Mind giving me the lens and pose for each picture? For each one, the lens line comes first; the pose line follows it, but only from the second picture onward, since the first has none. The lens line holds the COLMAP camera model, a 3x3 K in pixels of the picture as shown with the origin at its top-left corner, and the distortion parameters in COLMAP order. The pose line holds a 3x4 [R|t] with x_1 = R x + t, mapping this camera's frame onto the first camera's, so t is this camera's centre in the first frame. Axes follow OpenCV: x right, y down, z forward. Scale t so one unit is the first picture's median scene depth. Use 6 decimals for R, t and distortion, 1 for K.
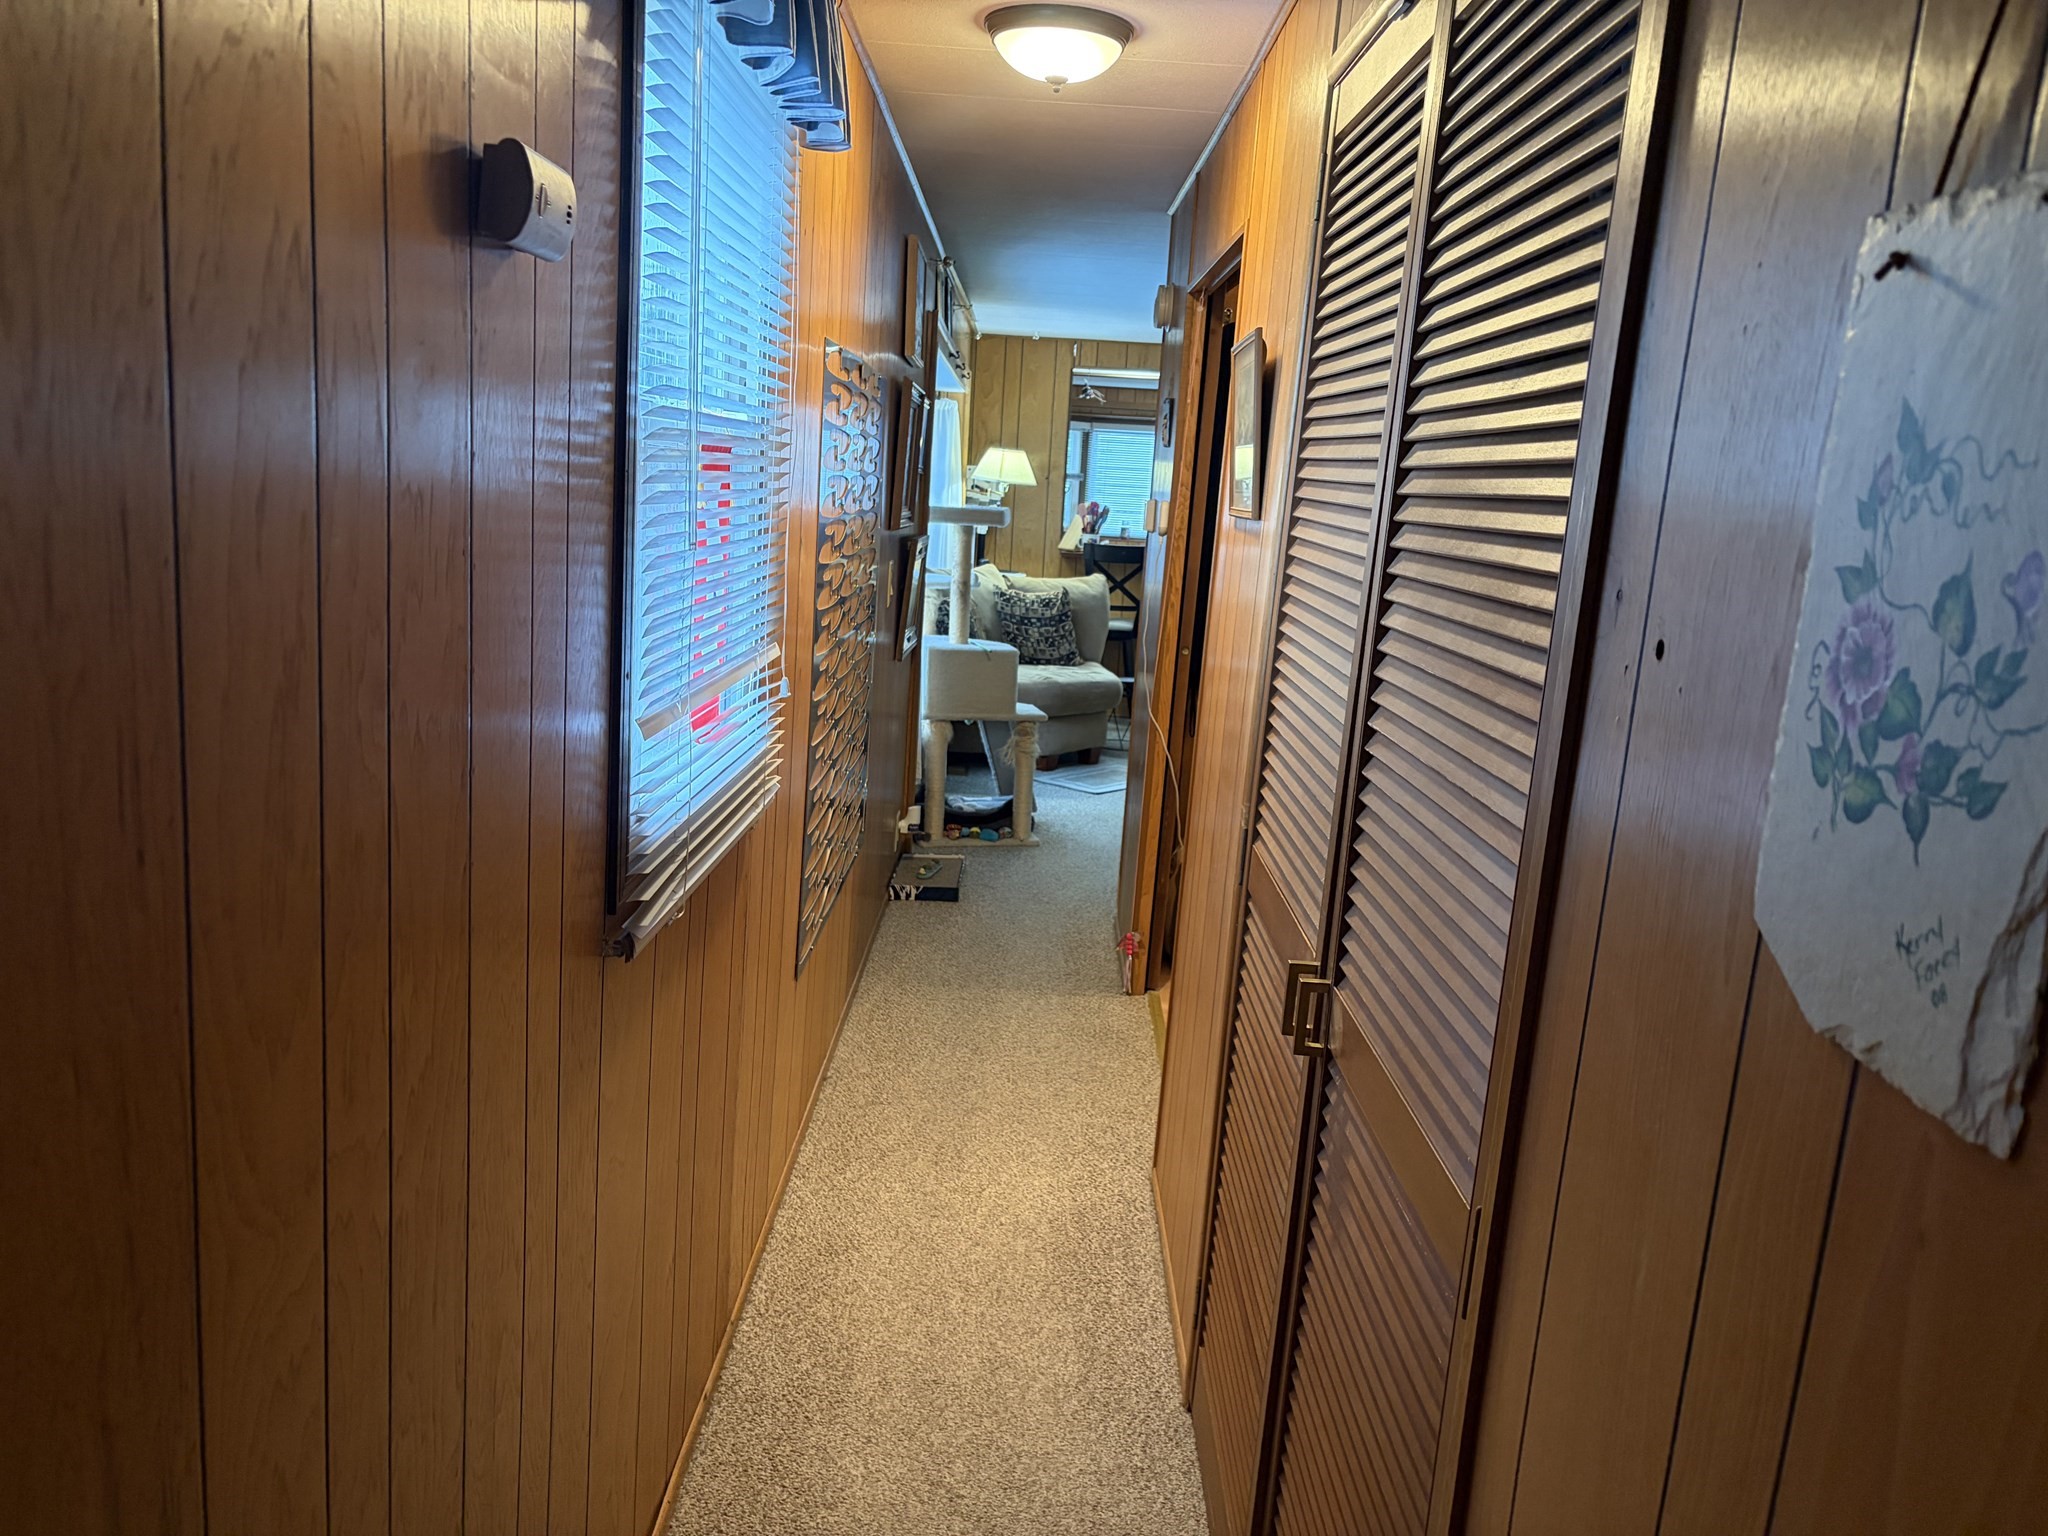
lens RADIAL K [[1541.7, 0, 1025.1], [0, 1541.7, 772.9], [0, 0, 1]] dist [0.017970, -0.019927]
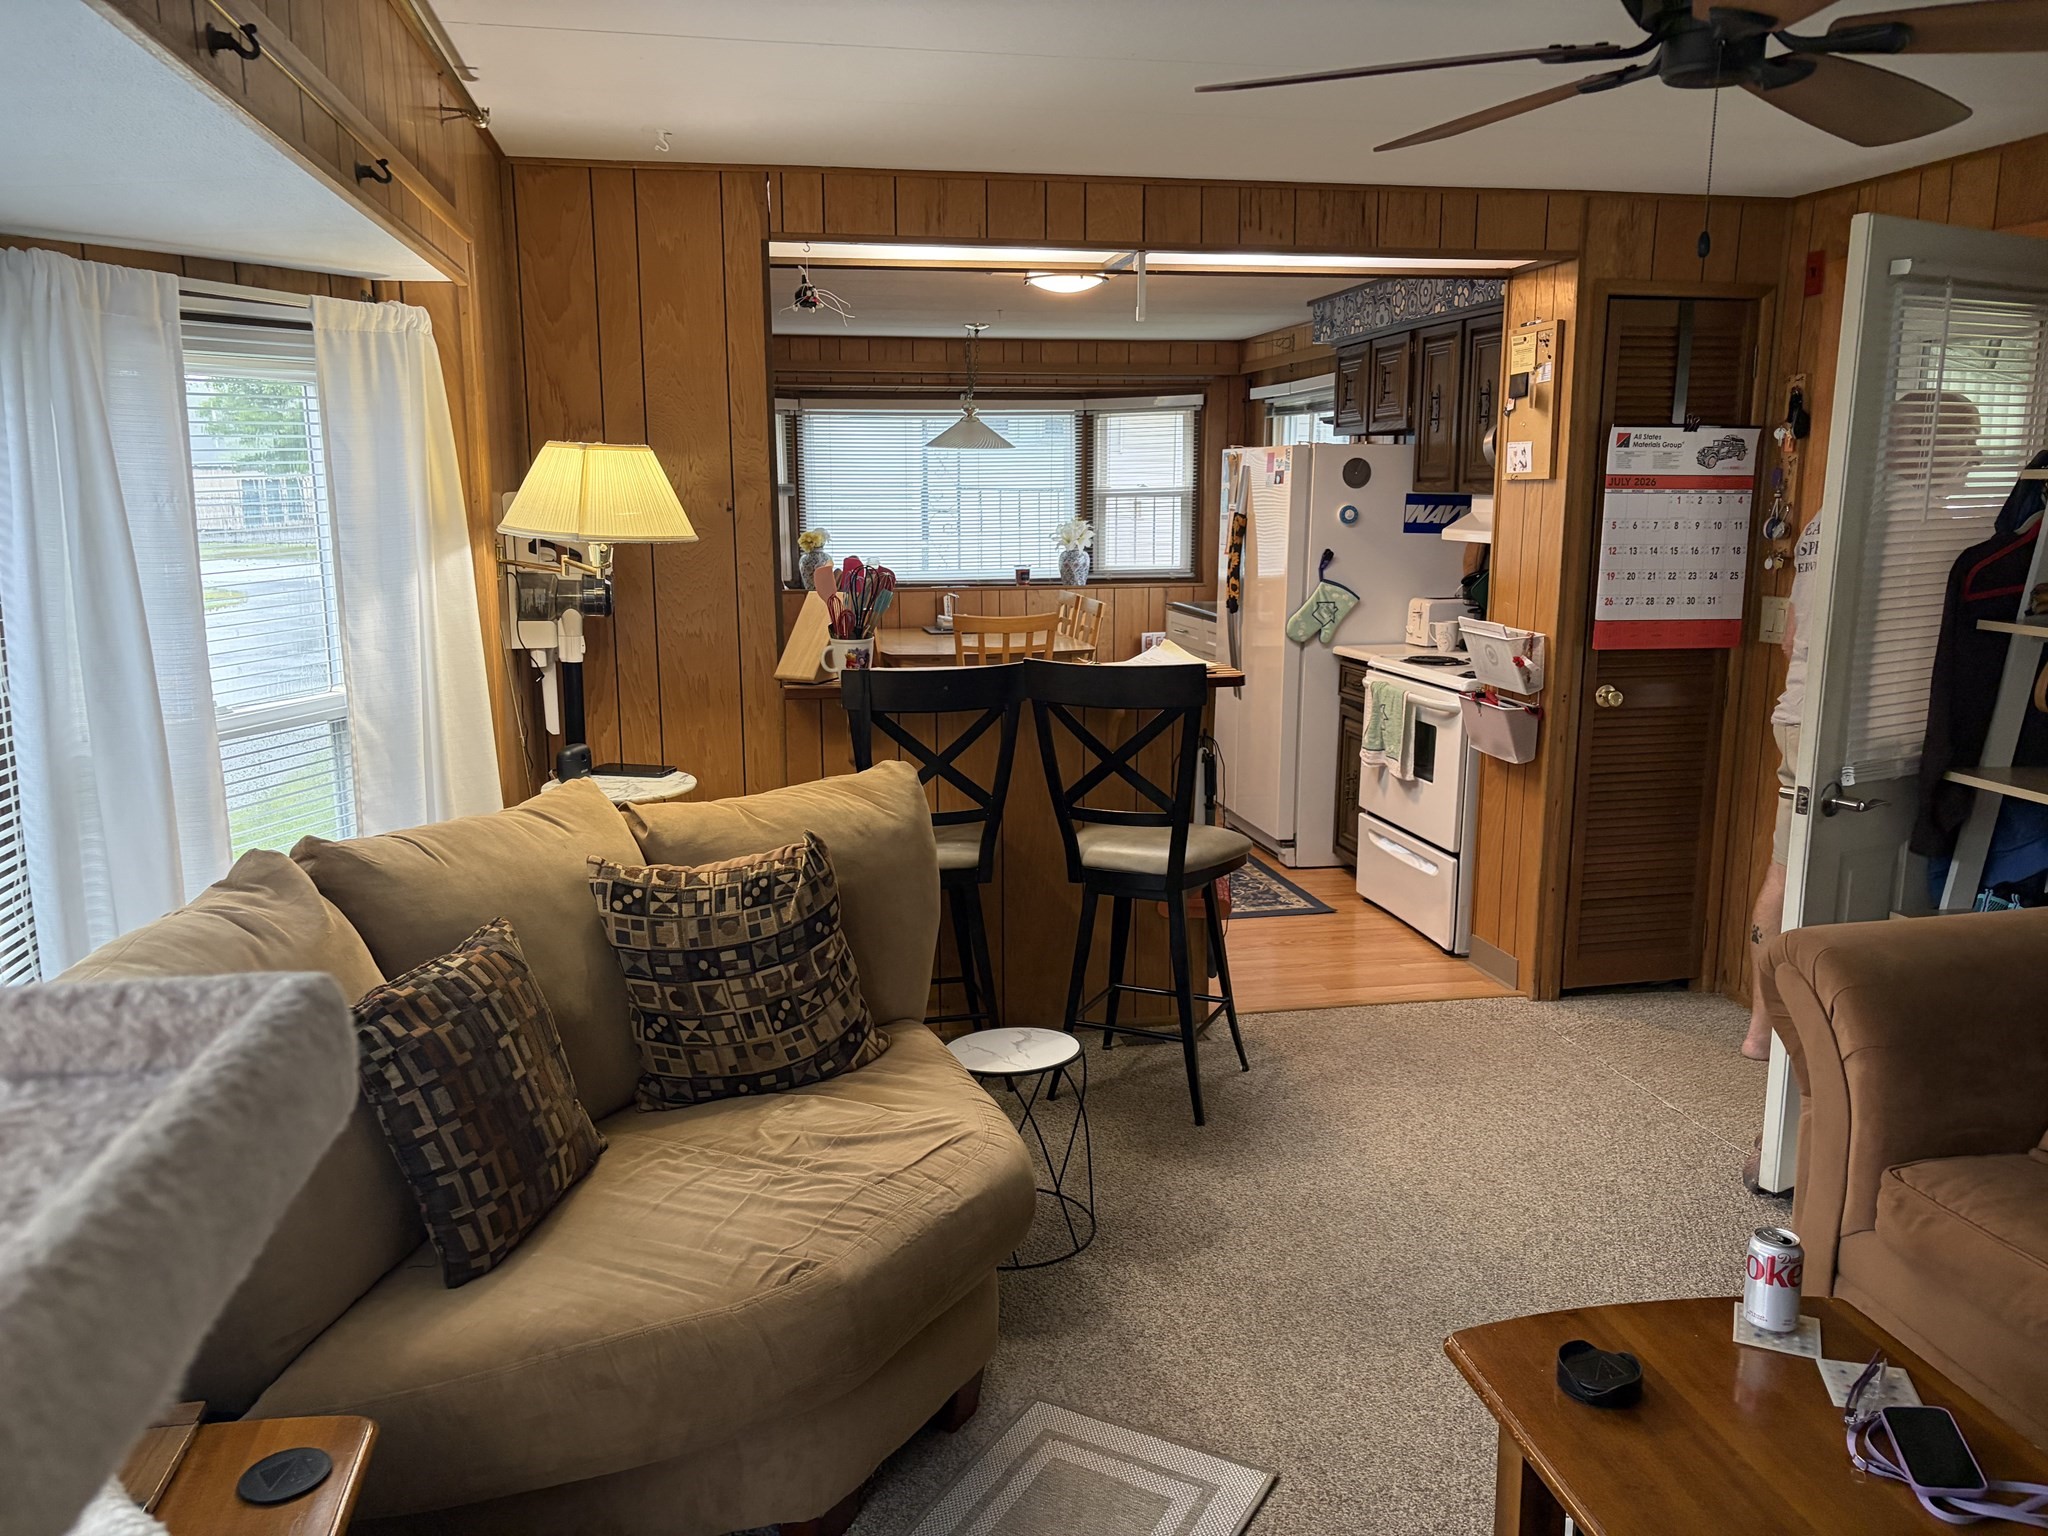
lens RADIAL K [[1541.7, 0, 1026.7], [0, 1541.7, 766.2], [0, 0, 1]] dist [0.017970, -0.019927]
pose [[0.979245, -0.099383, 0.176642, 0.012964], [0.101375, 0.994846, -0.002269, -0.123794], [-0.175506, 0.020129, 0.984273, 0.629861]]
